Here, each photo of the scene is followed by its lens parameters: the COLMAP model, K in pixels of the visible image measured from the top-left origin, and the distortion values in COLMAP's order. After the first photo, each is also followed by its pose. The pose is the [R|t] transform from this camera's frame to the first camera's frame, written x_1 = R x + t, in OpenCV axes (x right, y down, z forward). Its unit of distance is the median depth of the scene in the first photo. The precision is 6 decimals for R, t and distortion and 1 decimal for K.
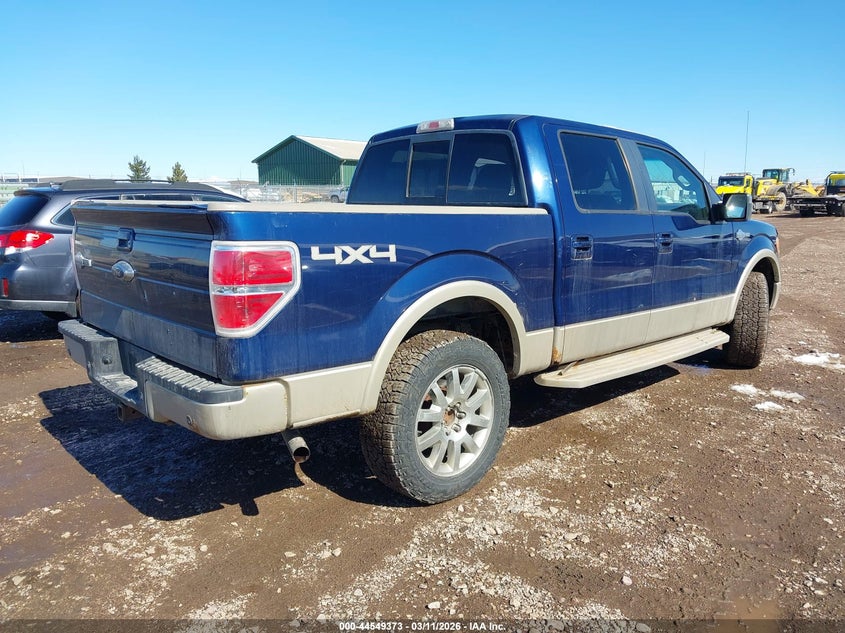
lens RADIAL K [[703.9, 0, 422.5], [0, 703.9, 316.5], [0, 0, 1]] dist [0.001270, 0.000076]
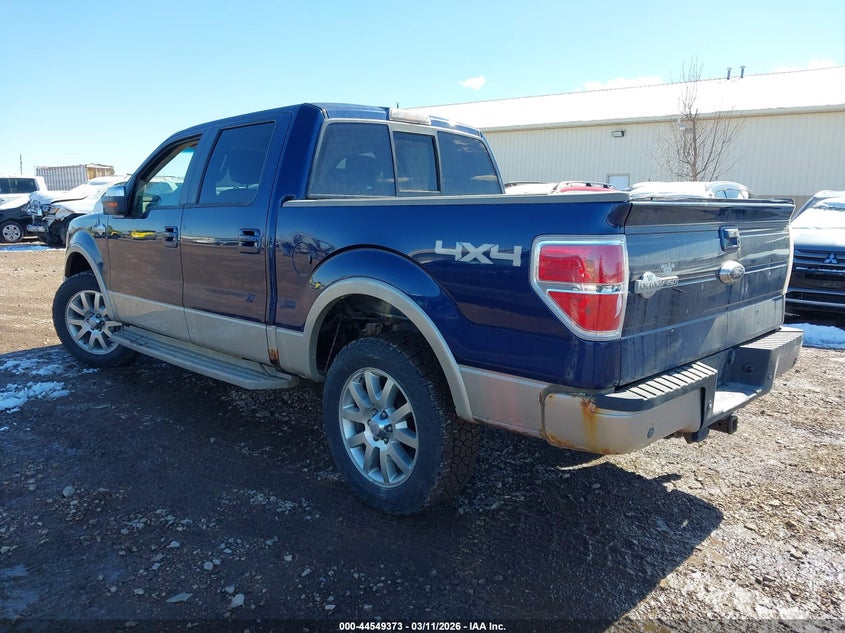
lens RADIAL K [[703.9, 0, 422.5], [0, 703.9, 316.5], [0, 0, 1]] dist [0.001270, 0.000076]
pose [[0.086099, 0.139965, -0.986406, 0.842338], [-0.172788, 0.977177, 0.123574, -0.109686], [0.981189, 0.159799, 0.108318, 0.850778]]
